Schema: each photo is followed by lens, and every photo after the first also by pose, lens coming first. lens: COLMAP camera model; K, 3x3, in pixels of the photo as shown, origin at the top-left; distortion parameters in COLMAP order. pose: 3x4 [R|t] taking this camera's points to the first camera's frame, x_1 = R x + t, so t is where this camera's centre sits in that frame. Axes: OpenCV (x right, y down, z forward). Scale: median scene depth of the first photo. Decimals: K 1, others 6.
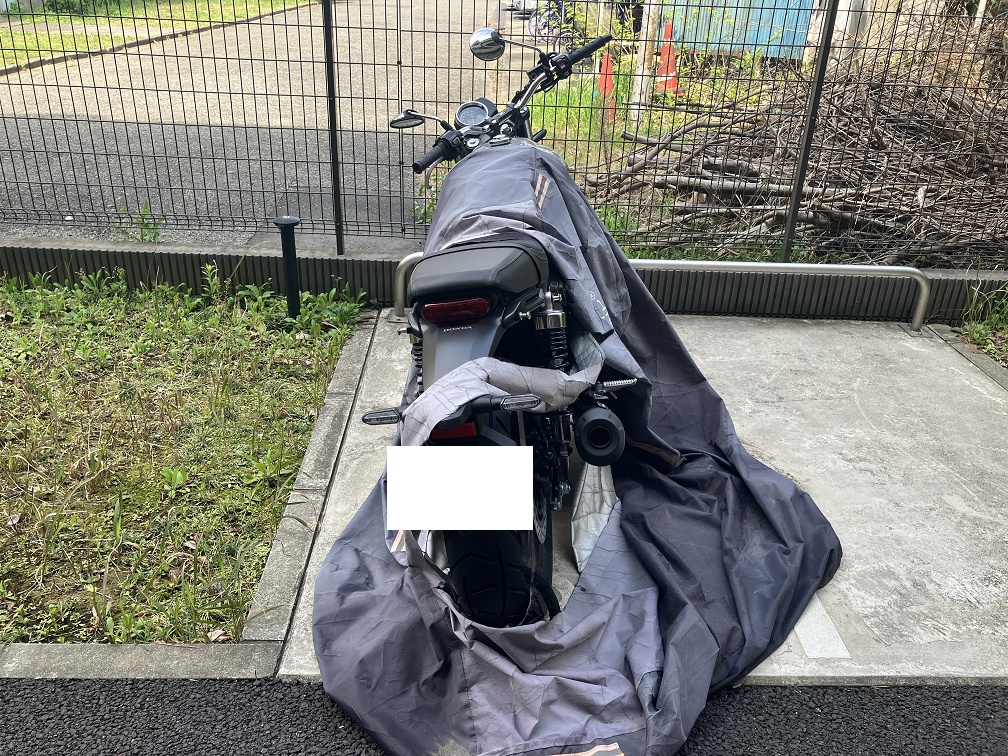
lens RADIAL K [[835.0, 0, 504.0], [0, 835.0, 378.0], [0, 0, 1]] dist [-0.000838, 0.002930]
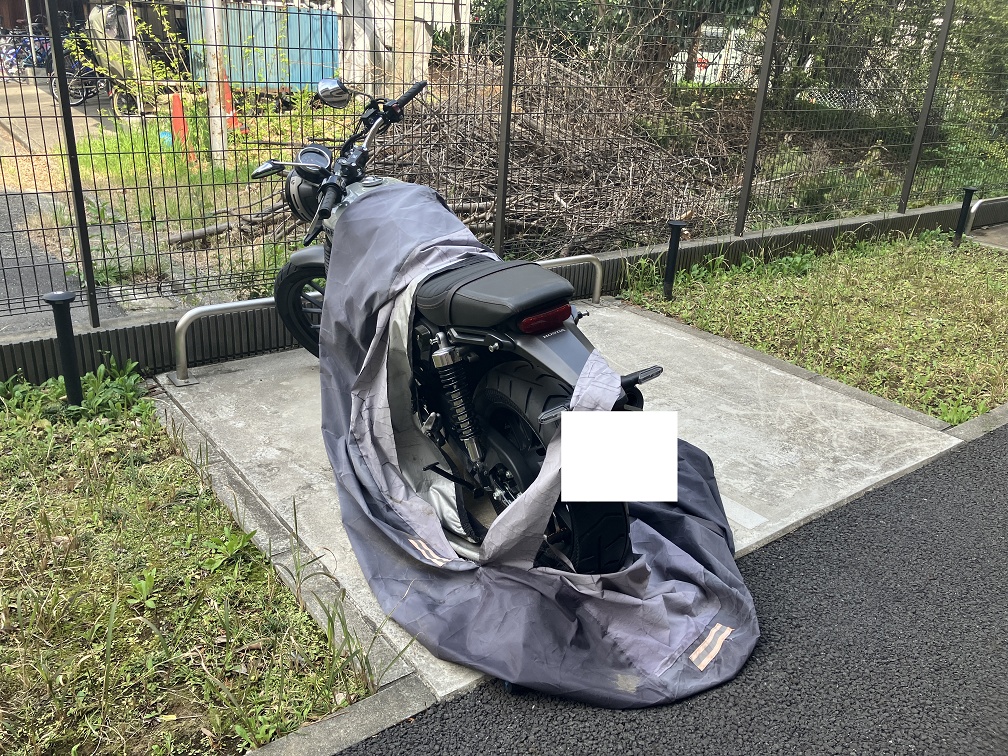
lens RADIAL K [[835.0, 0, 504.0], [0, 835.0, 378.0], [0, 0, 1]] dist [-0.000838, 0.002930]
pose [[0.814334, -0.214283, 0.539392, -0.447402], [0.232362, 0.971987, 0.035336, -0.032945], [-0.531854, 0.096558, 0.841313, 0.028606]]
